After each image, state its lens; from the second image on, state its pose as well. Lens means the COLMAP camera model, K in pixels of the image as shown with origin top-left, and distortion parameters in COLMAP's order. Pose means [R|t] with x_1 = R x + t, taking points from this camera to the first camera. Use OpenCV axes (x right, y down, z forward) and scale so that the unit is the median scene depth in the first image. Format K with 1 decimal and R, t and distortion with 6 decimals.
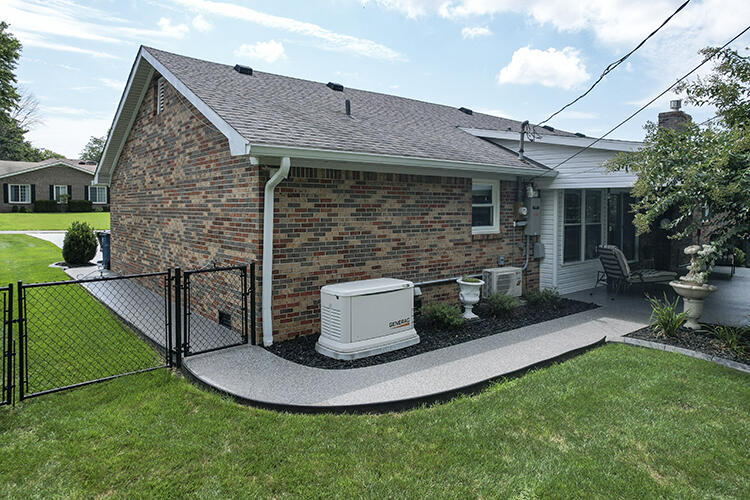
lens RADIAL K [[487.2, 0, 373.2], [0, 487.2, 221.5], [0, 0, 1]] dist [-0.011377, 0.002226]
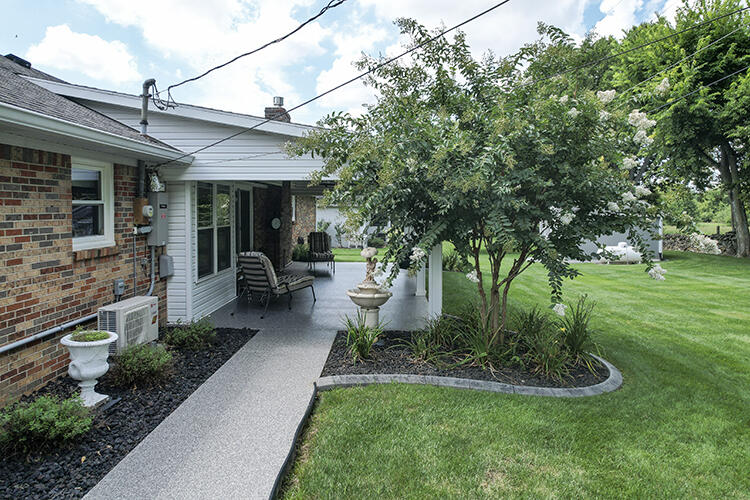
lens RADIAL K [[487.2, 0, 373.2], [0, 487.2, 221.5], [0, 0, 1]] dist [-0.011377, 0.002226]
pose [[0.648109, -0.024876, 0.761141, -0.006821], [0.026915, 0.999590, 0.009751, -0.005274], [-0.761072, 0.014166, 0.648513, 0.328687]]
